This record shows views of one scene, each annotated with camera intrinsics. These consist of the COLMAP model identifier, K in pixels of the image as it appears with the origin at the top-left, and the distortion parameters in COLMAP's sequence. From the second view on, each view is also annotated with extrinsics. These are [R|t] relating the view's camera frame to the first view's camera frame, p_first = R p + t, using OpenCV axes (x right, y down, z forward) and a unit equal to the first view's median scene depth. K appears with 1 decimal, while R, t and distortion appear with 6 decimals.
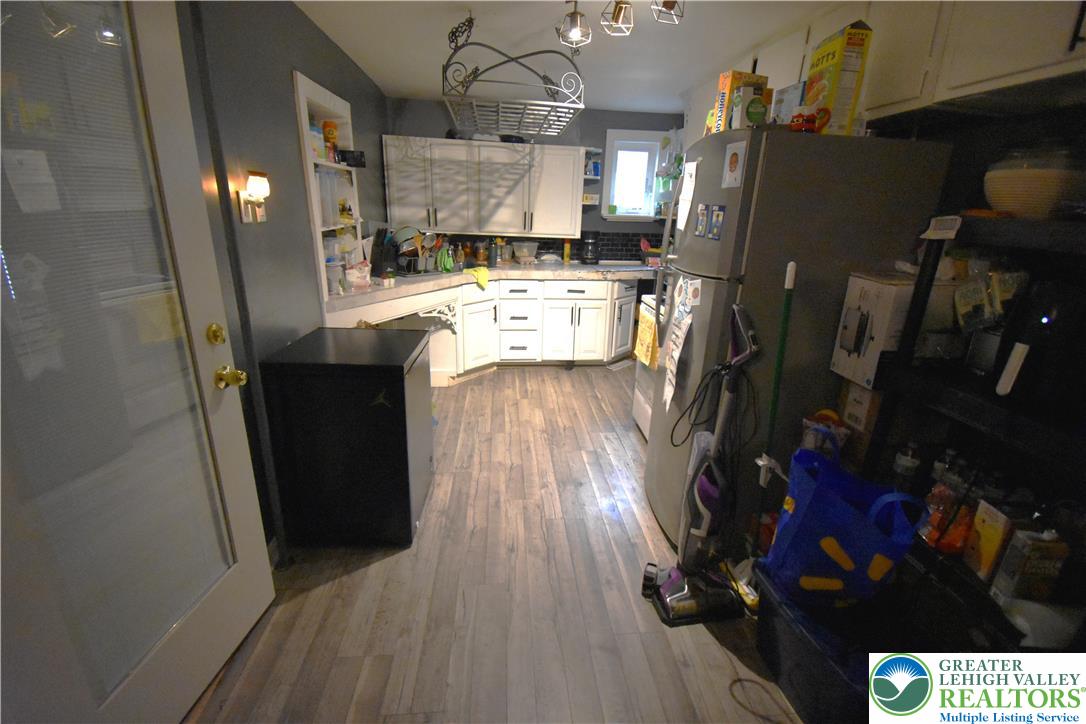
lens RADIAL K [[477.6, 0, 543.0], [0, 477.6, 362.0], [0, 0, 1]] dist [0.034668, -0.032018]
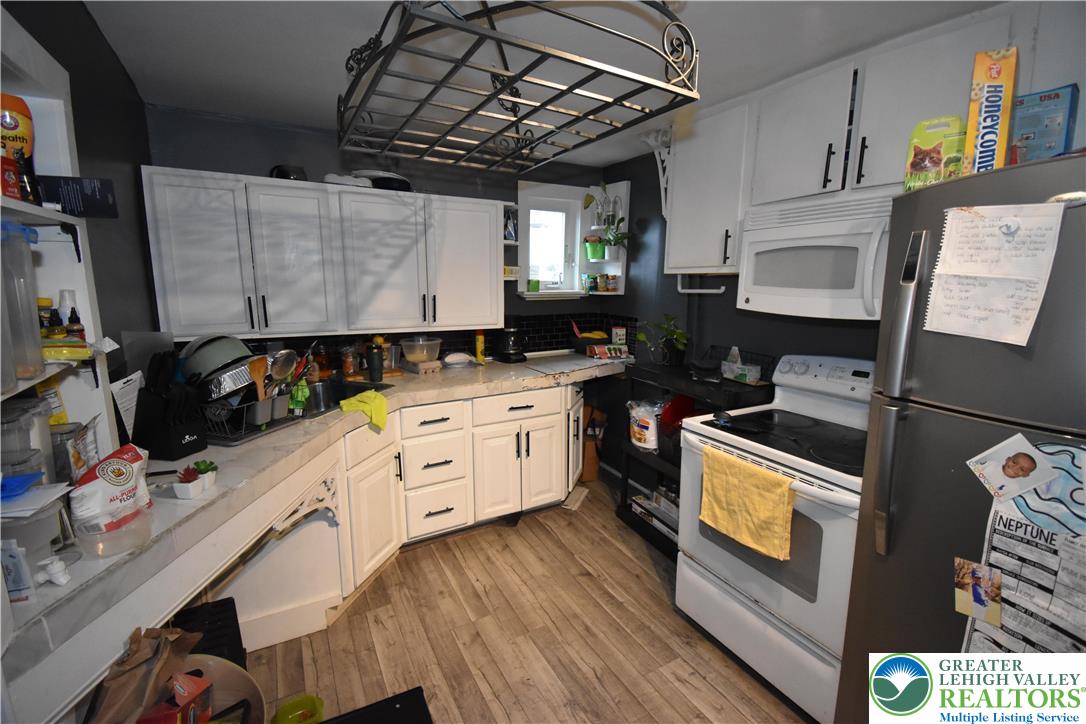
lens RADIAL K [[477.6, 0, 543.0], [0, 477.6, 362.0], [0, 0, 1]] dist [0.034668, -0.032018]
pose [[0.910058, -0.100280, 0.402167, -0.160999], [0.152484, 0.983246, -0.099882, -0.139596], [-0.385413, 0.152222, 0.910102, 0.378732]]
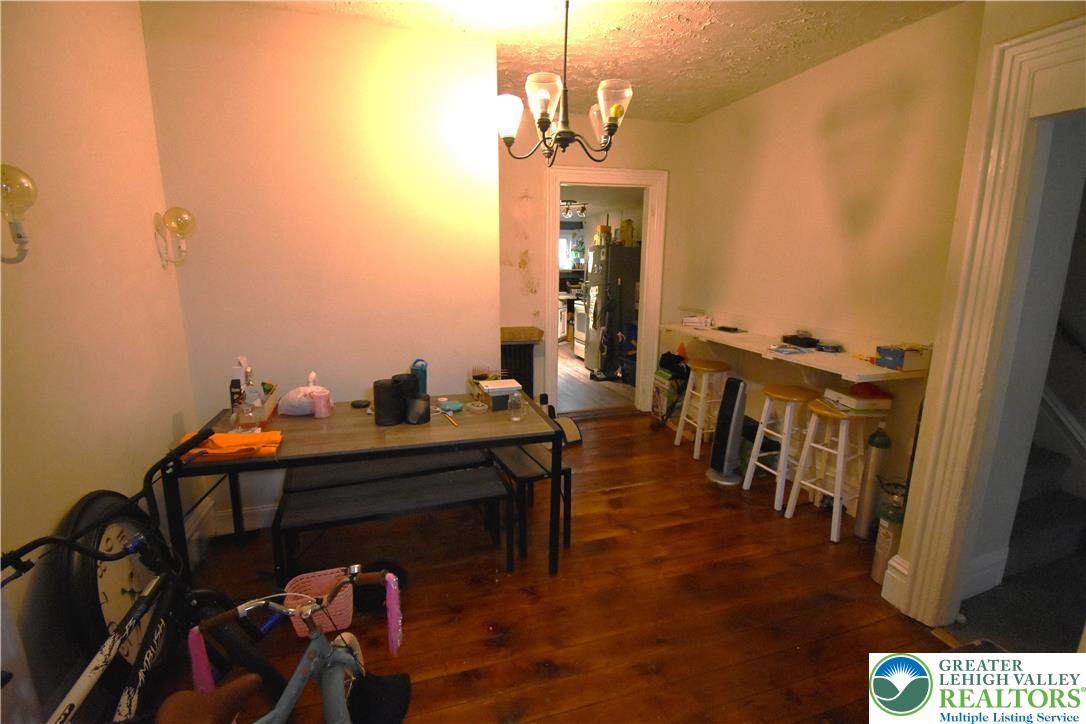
lens RADIAL K [[477.6, 0, 543.0], [0, 477.6, 362.0], [0, 0, 1]] dist [0.034668, -0.032018]
pose [[0.977452, -0.066173, 0.200520, -0.346658], [0.088311, 0.990697, -0.103541, 0.306621], [-0.191803, 0.118915, 0.974203, -0.979096]]
